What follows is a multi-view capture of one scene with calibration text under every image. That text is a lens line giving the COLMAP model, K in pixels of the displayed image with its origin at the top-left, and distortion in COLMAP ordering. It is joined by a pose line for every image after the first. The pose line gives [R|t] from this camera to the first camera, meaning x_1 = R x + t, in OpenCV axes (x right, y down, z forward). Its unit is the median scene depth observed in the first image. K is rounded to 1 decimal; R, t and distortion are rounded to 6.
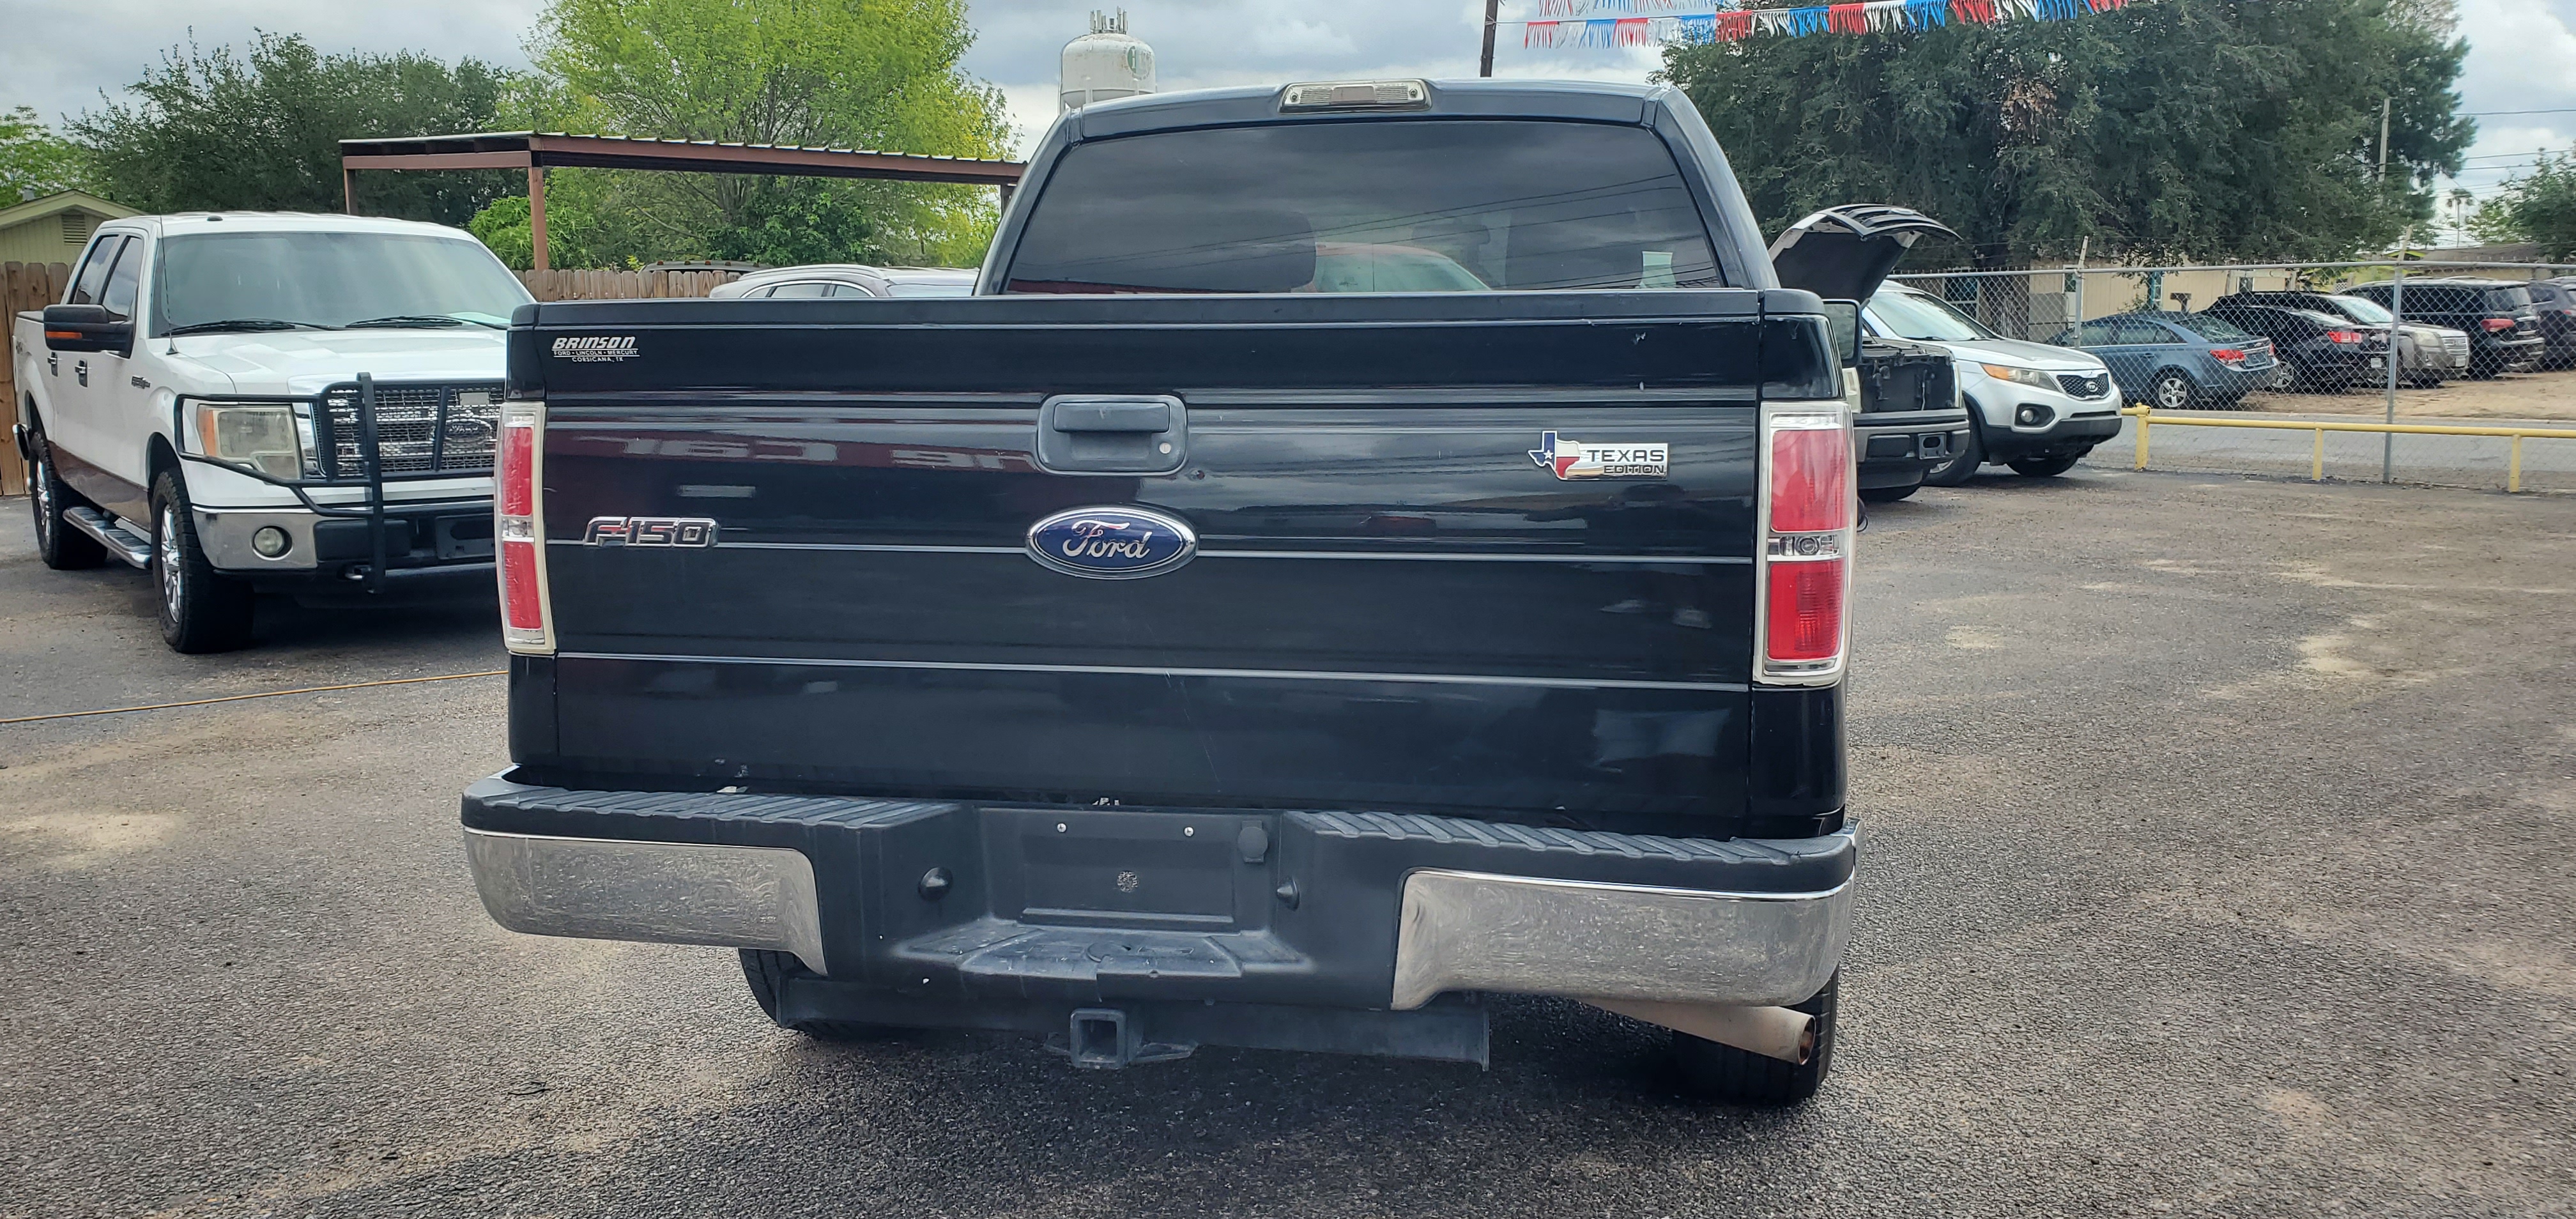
lens RADIAL K [[2059.1, 0, 1288.0], [0, 2059.1, 609.5], [0, 0, 1]] dist [0.049374, -0.002536]
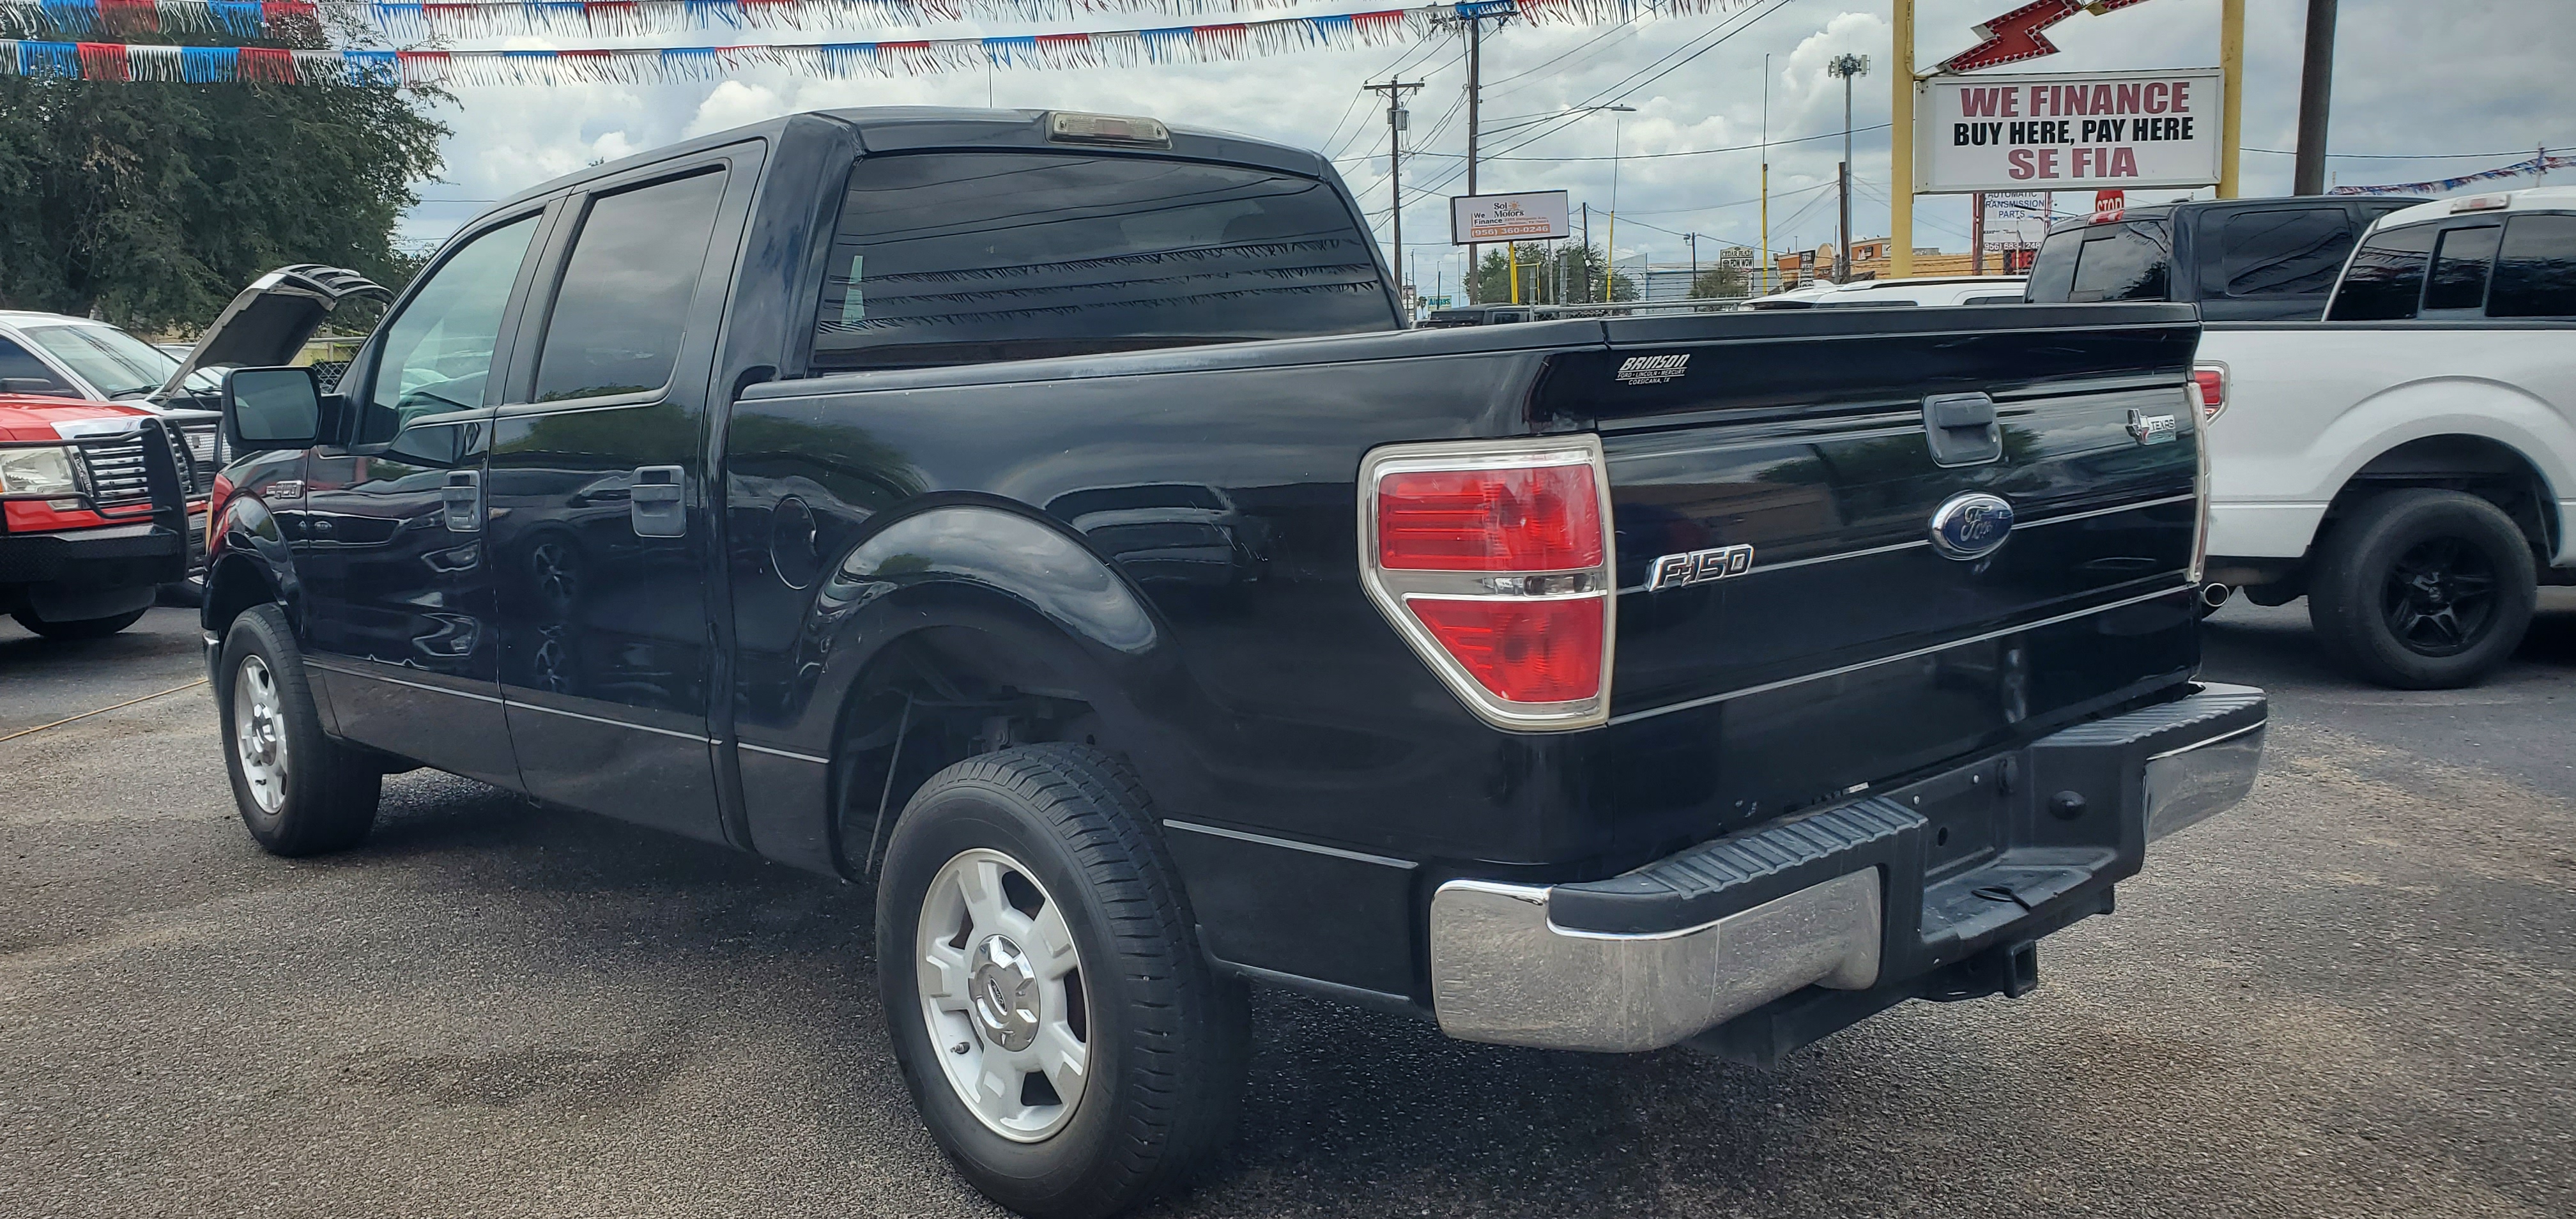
lens RADIAL K [[2050.5, 0, 1240.3], [0, 2050.5, 612.8], [0, 0, 1]] dist [0.030093, 0.000481]
pose [[0.571822, -0.116961, 0.811998, -0.745709], [0.144815, 0.988633, 0.040422, -0.053529], [-0.807495, 0.094475, 0.582259, 0.409342]]
